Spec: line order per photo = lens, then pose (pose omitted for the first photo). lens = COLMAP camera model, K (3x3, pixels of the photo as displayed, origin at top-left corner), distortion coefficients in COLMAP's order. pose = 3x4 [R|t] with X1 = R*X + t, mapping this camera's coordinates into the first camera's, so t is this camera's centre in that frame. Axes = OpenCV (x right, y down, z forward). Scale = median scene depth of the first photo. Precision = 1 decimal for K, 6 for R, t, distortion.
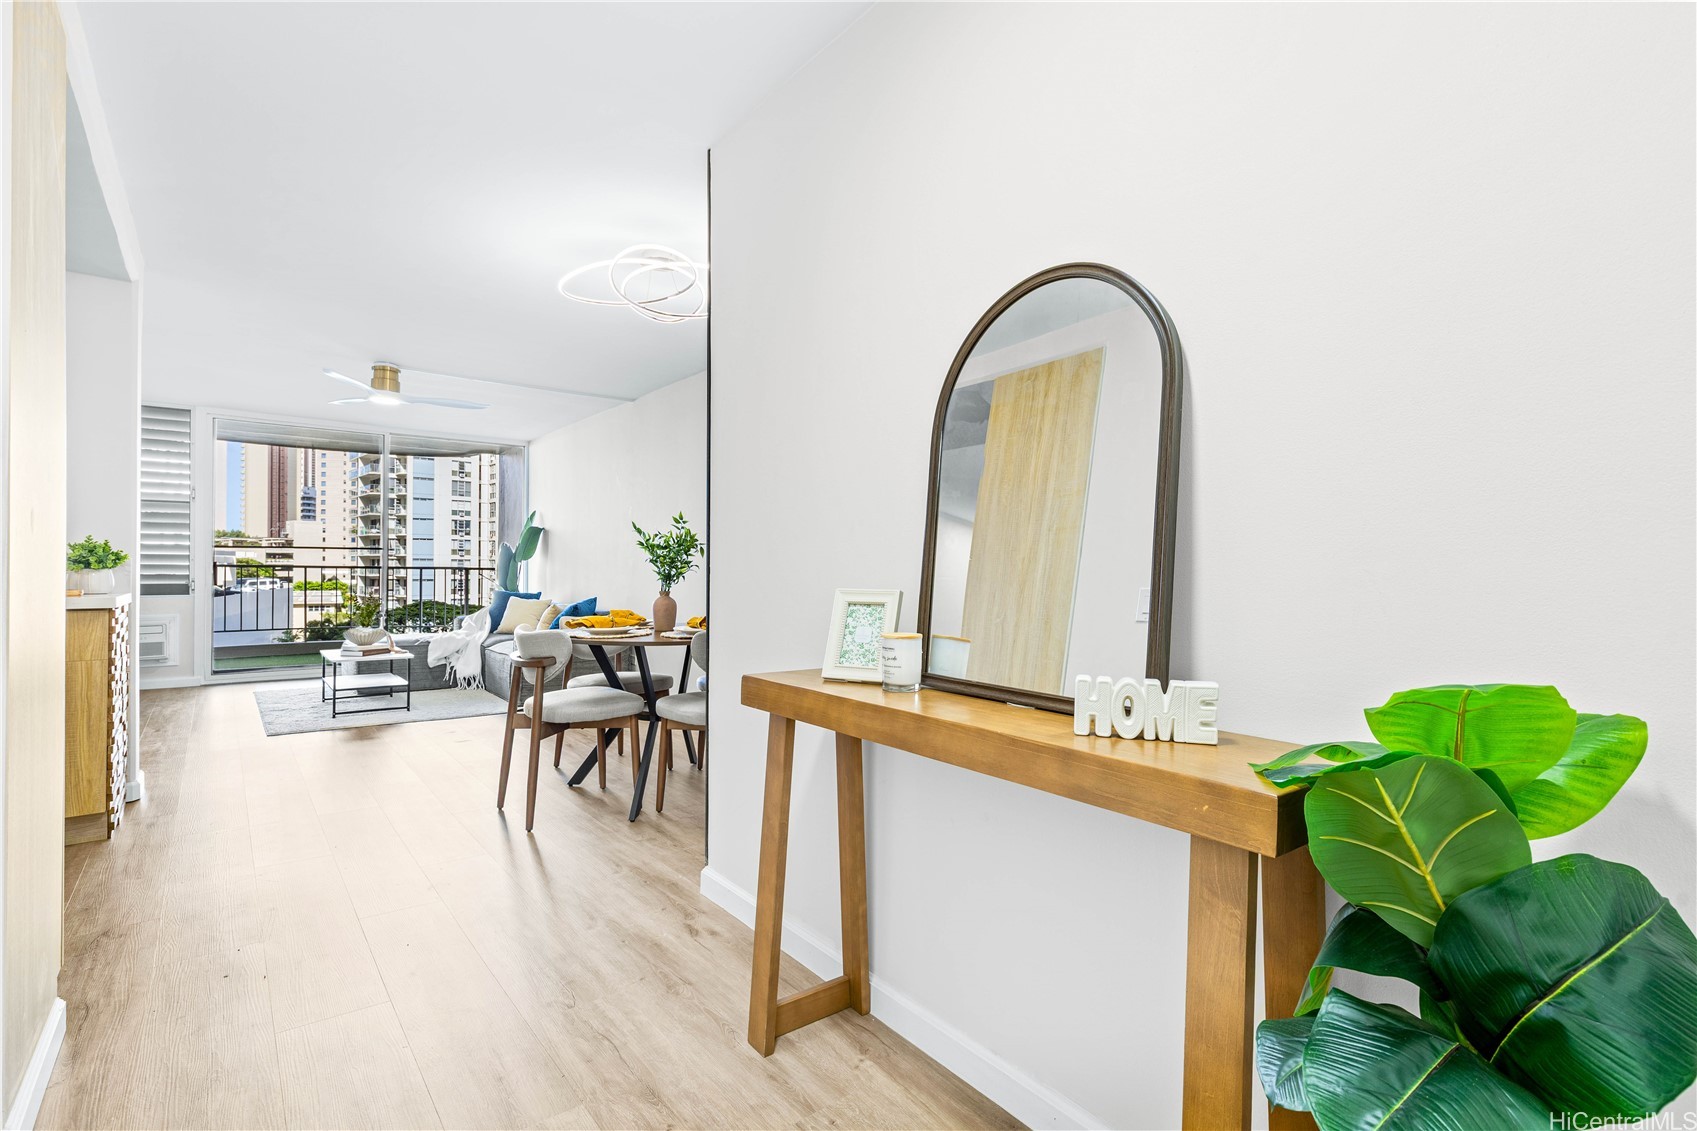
lens RADIAL K [[780.1, 0, 848.0], [0, 780.1, 566.3], [0, 0, 1]] dist [0.008024, -0.002344]
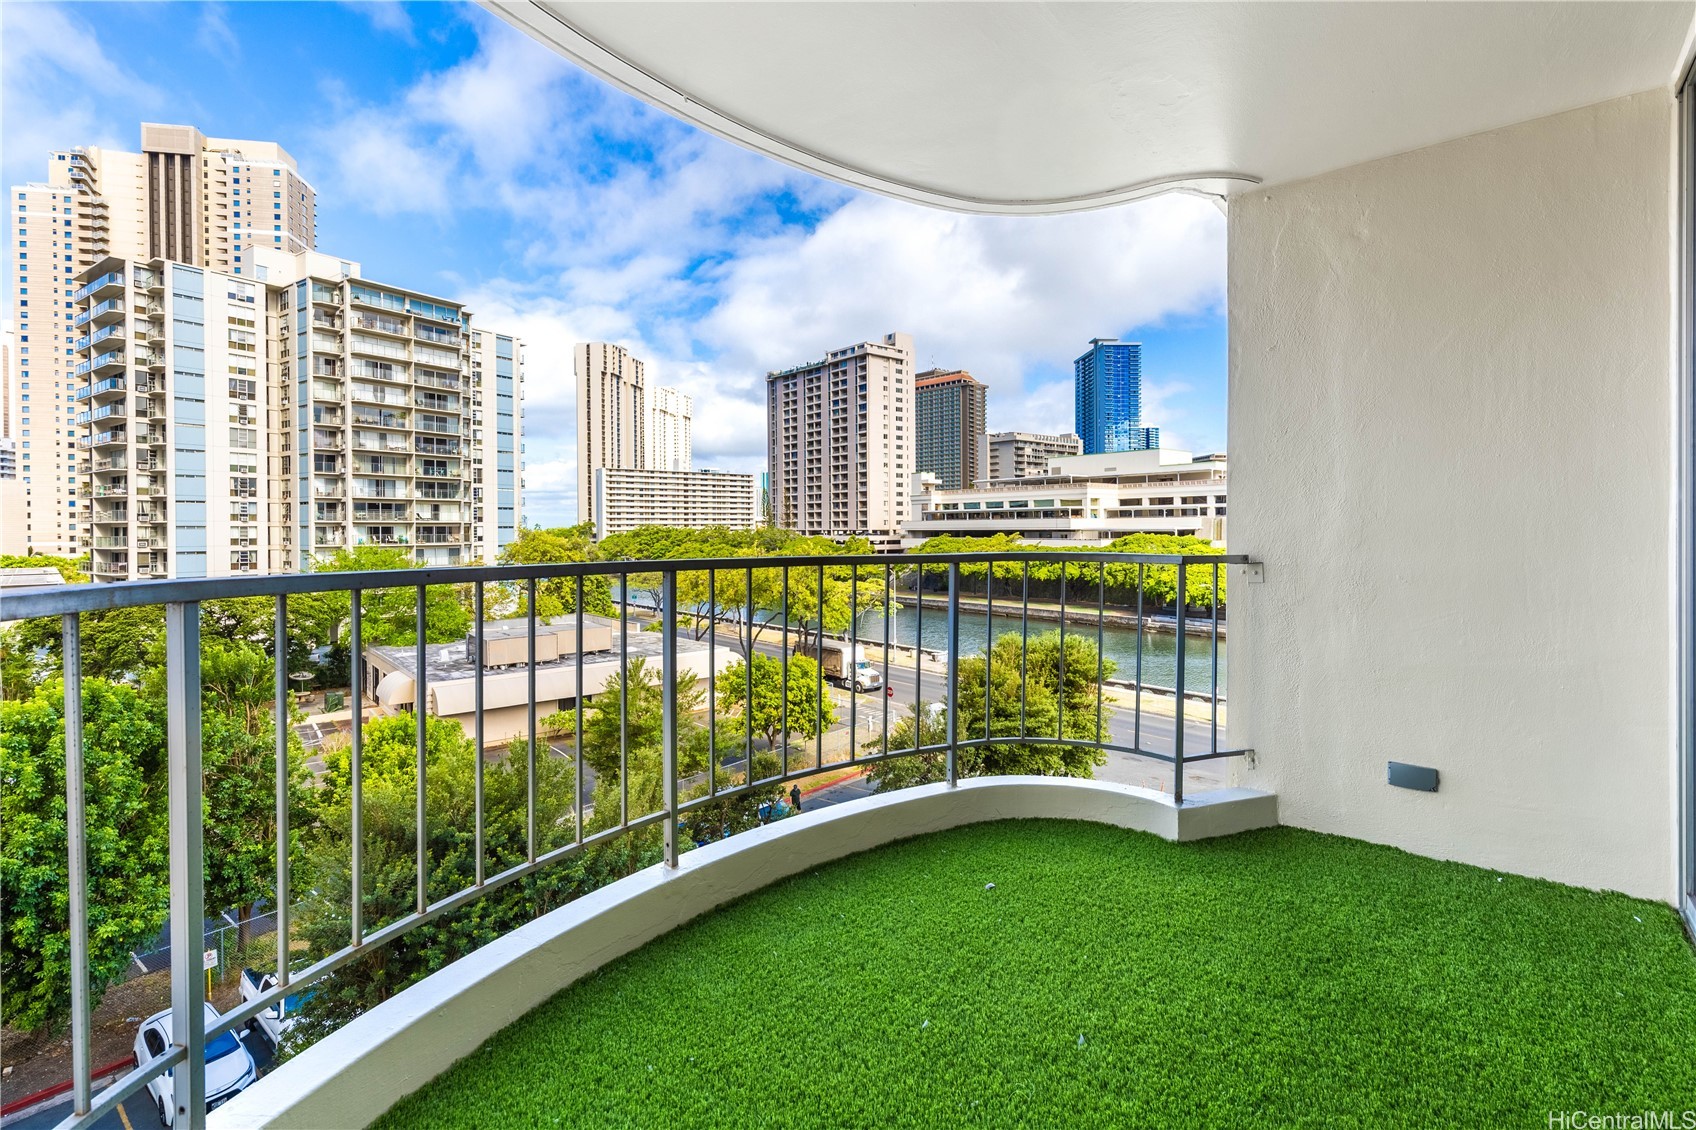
lens RADIAL K [[779.7, 0, 826.8], [0, 779.7, 535.5], [0, 0, 1]] dist [0.008024, -0.002344]
pose [[0.977141, -0.014591, 0.212090, -0.080276], [0.012418, 0.999856, 0.011573, -0.001328], [-0.212229, -0.008675, 0.977182, 0.085357]]
